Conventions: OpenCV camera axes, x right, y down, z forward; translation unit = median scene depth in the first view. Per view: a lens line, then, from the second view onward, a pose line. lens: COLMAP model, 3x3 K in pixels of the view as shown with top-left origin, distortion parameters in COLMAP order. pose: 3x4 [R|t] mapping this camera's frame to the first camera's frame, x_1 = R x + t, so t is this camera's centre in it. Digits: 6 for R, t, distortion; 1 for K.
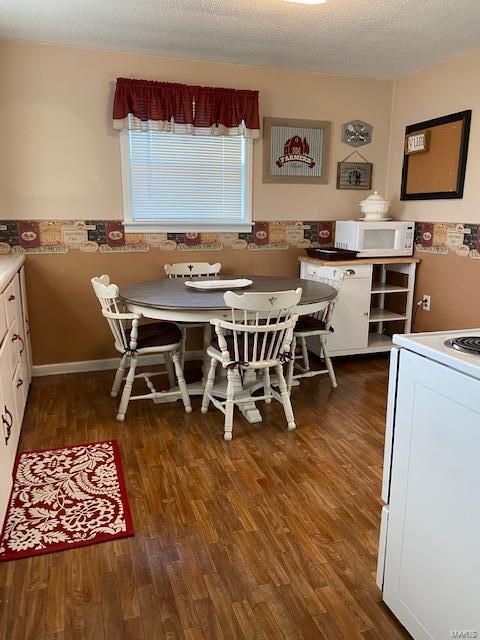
lens RADIAL K [[488.1, 0, 240.0], [0, 488.1, 320.0], [0, 0, 1]] dist [0.076972, -0.088135]
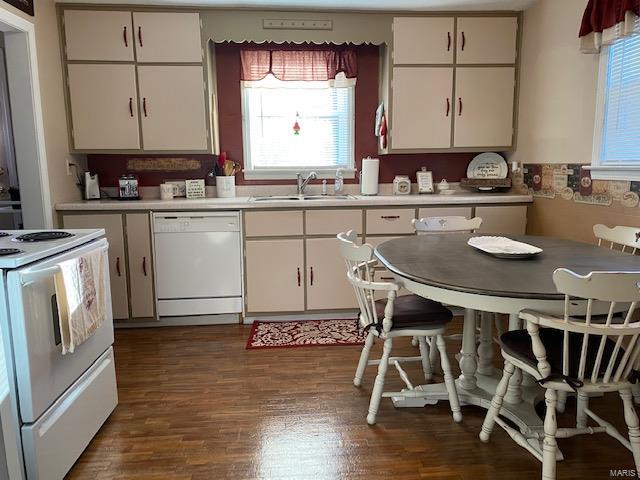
lens RADIAL K [[488.1, 0, 324.3], [0, 488.1, 238.3], [0, 0, 1]] dist [0.076972, -0.088135]
pose [[-0.258103, 0.140074, -0.955909, 0.724313], [-0.212712, 0.956915, 0.197655, -0.171498], [0.942410, 0.254349, -0.217188, 0.892283]]
